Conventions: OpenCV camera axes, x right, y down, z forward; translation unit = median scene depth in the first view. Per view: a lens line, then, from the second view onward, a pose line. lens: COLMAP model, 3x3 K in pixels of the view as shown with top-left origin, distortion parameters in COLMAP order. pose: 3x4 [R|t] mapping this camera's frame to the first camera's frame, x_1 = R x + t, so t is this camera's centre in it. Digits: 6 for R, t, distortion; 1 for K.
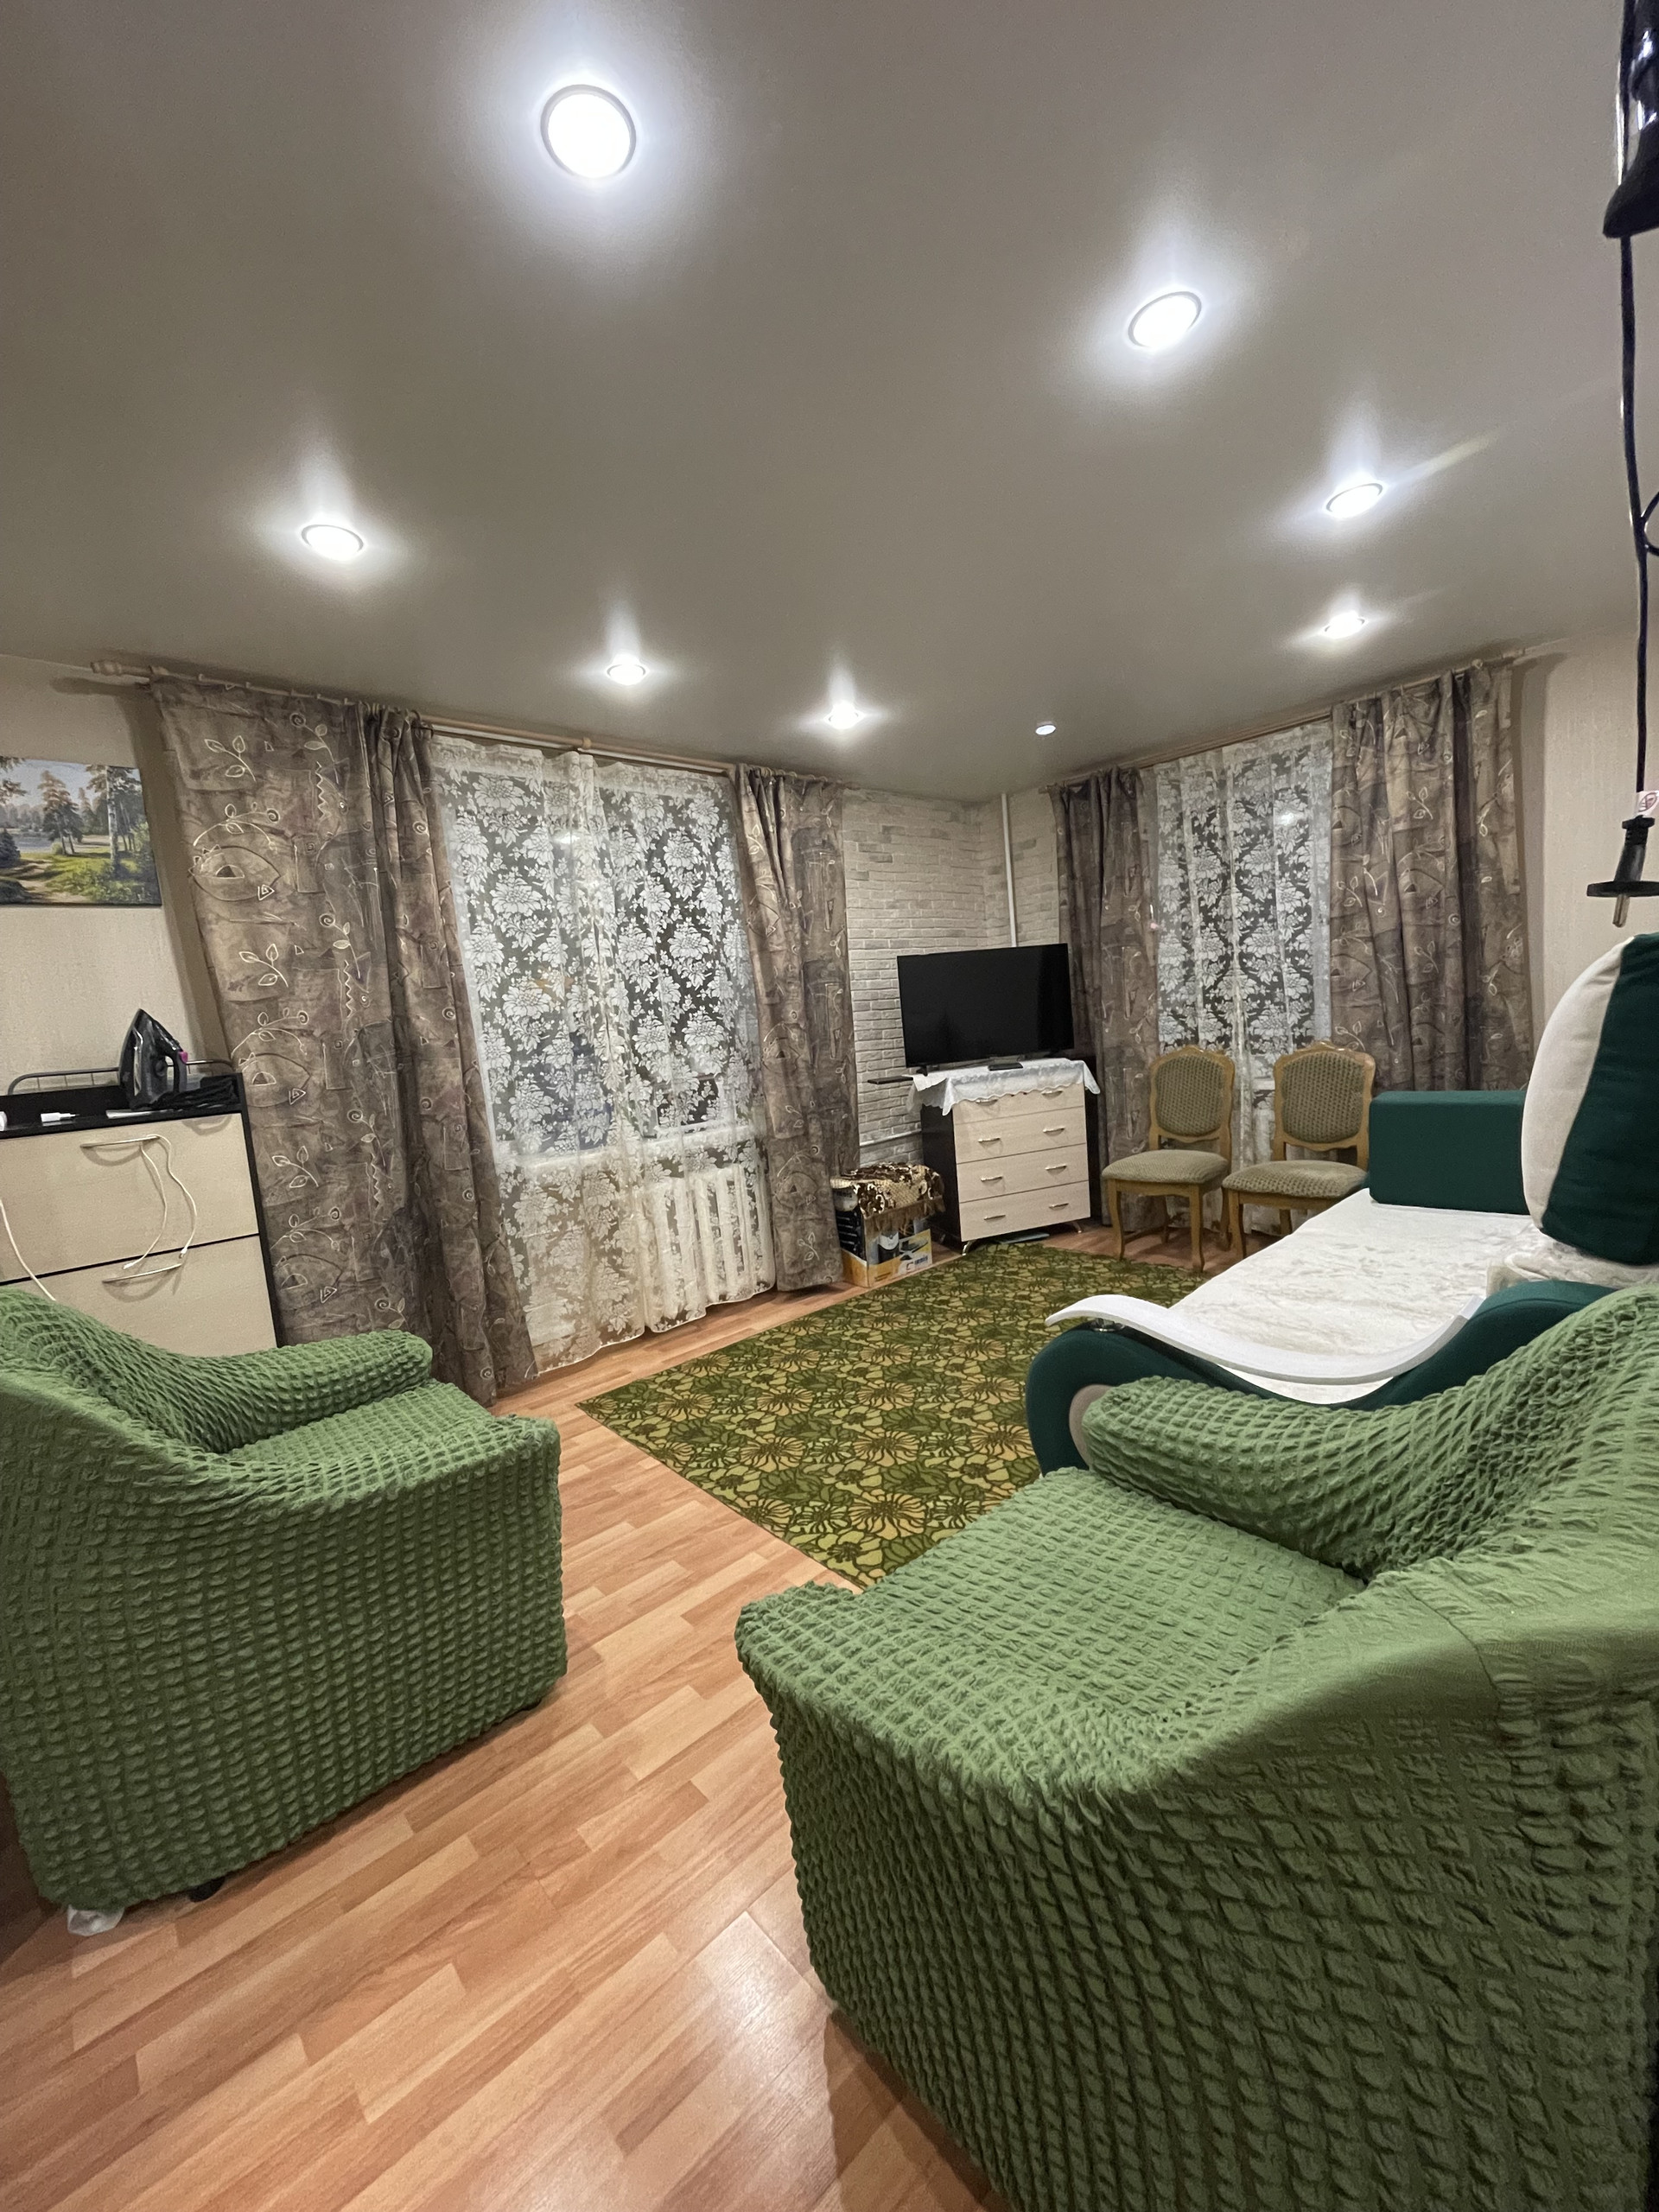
lens RADIAL K [[893.8, 0, 836.6], [0, 893.8, 1112.6], [0, 0, 1]] dist [0.000607, 0.000304]
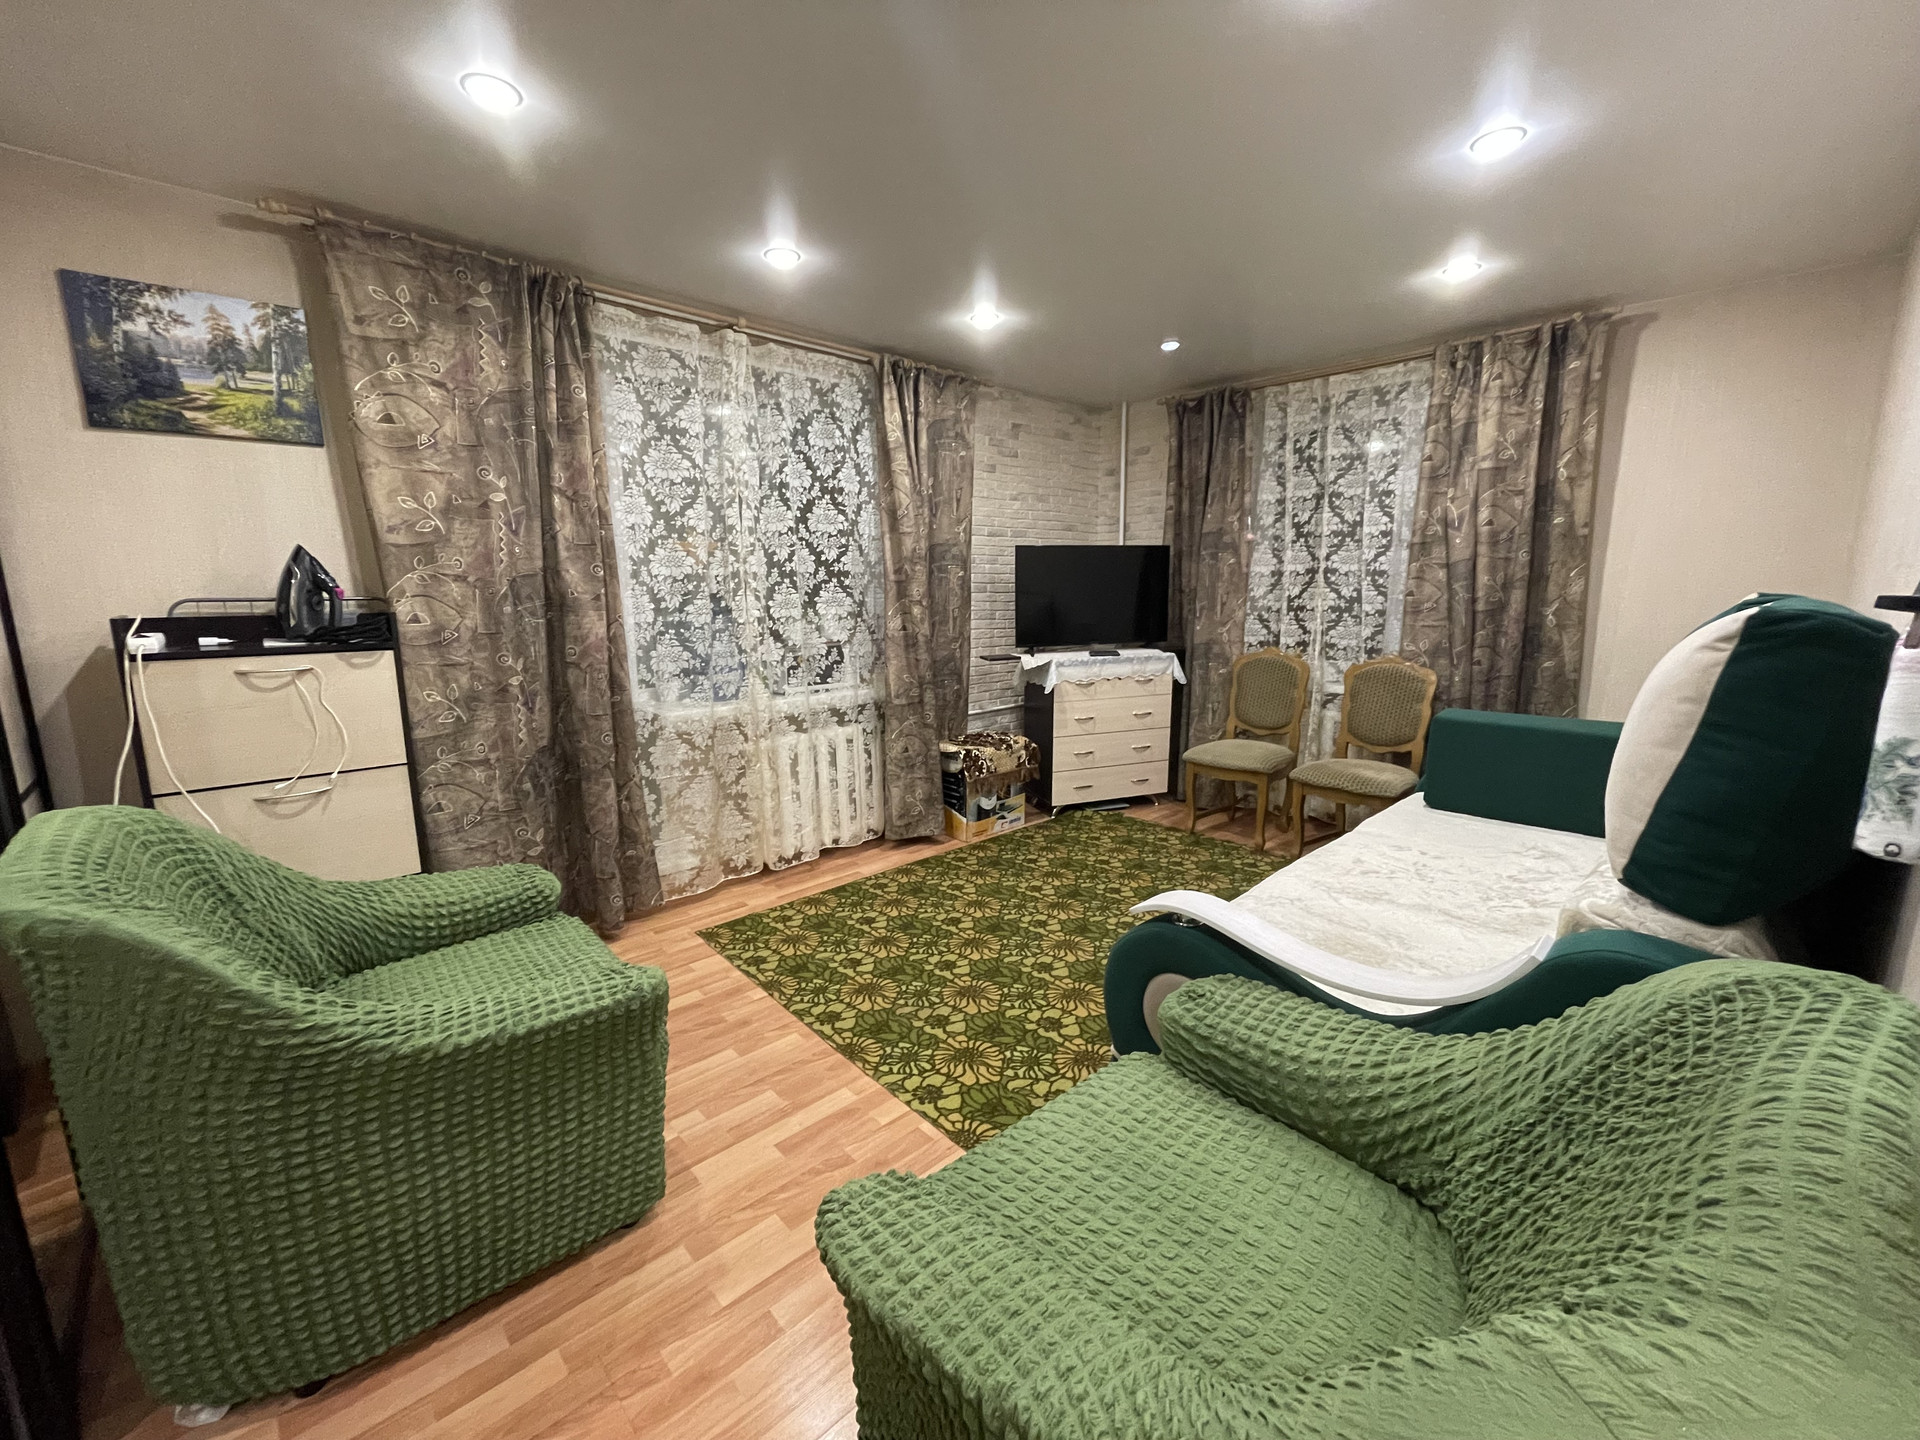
lens RADIAL K [[775.8, 0, 960.0], [0, 775.8, 720.0], [0, 0, 1]] dist [0.000607, 0.000304]
pose [[0.996950, 0.075719, 0.018887, -0.002852], [-0.076749, 0.995146, 0.061589, -0.021365], [-0.014132, -0.062851, 0.997923, 0.051482]]
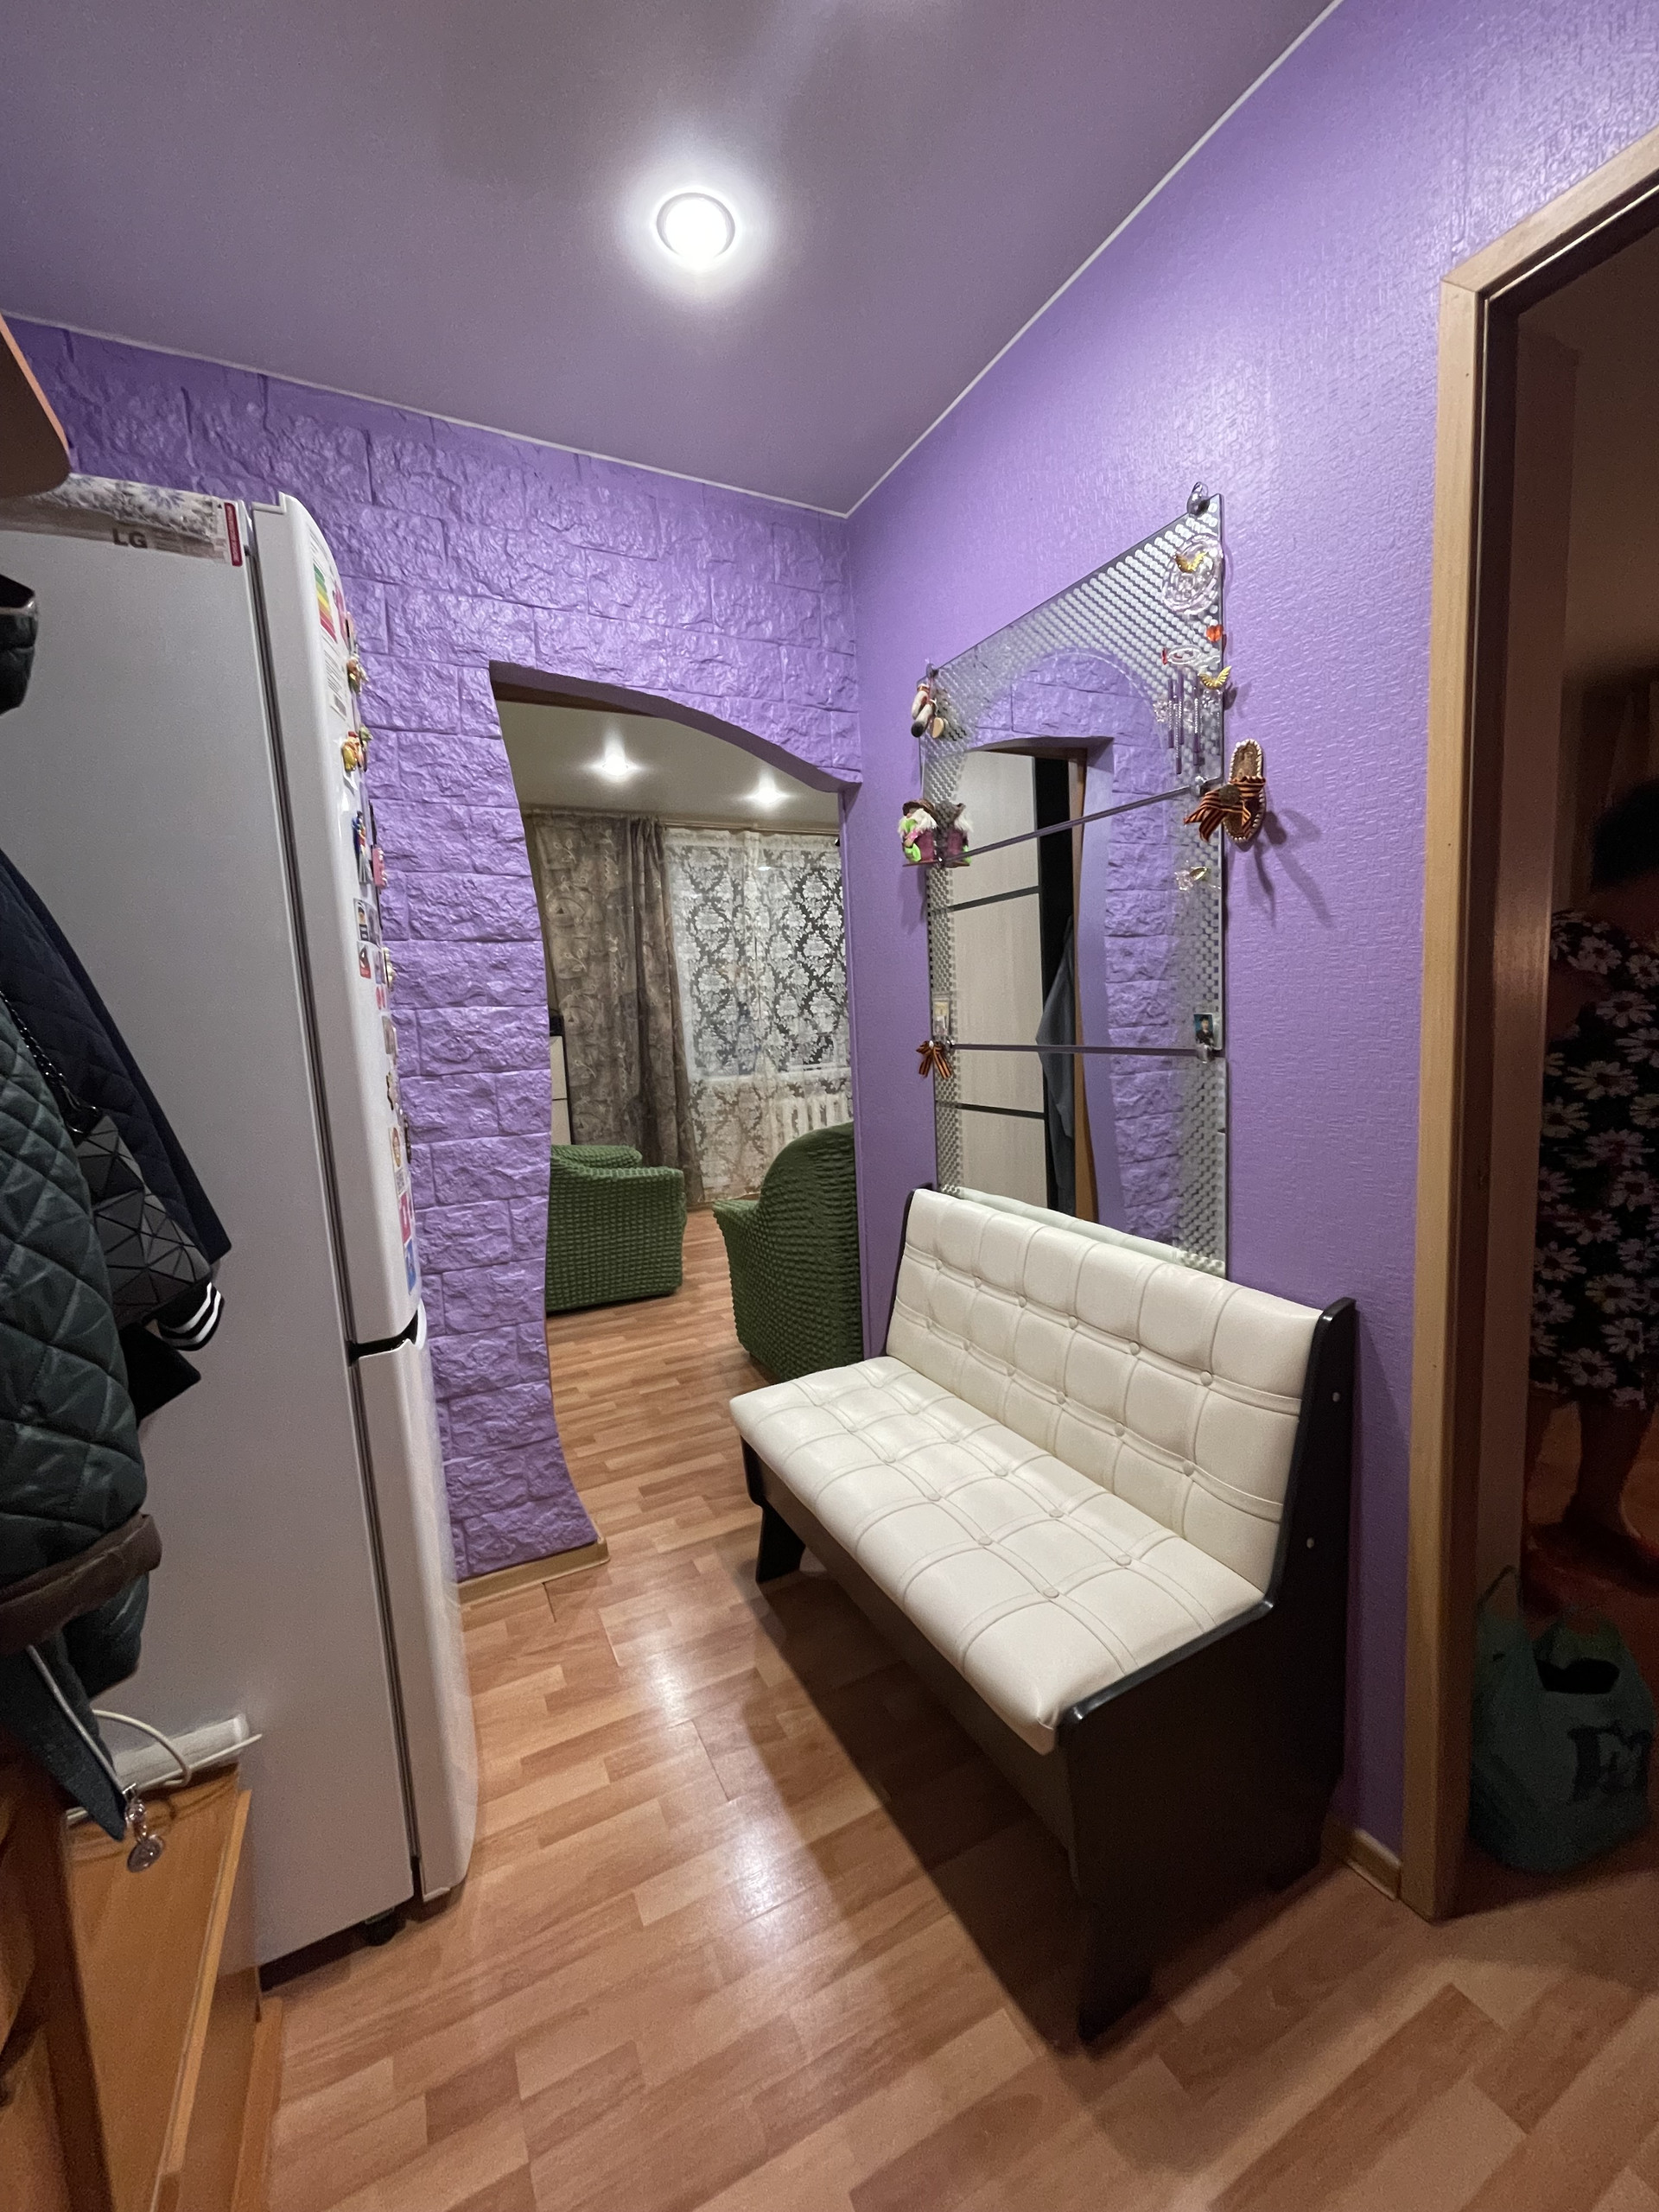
lens RADIAL K [[882.5, 0, 829.5], [0, 882.5, 1106.0], [0, 0, 1]] dist [0.078265, 0.000057]
pose [[0.961362, 0.064887, -0.267530, 0.363982], [-0.059652, 0.997836, 0.027659, 0.054543], [0.268745, -0.010632, 0.963153, -0.612001]]
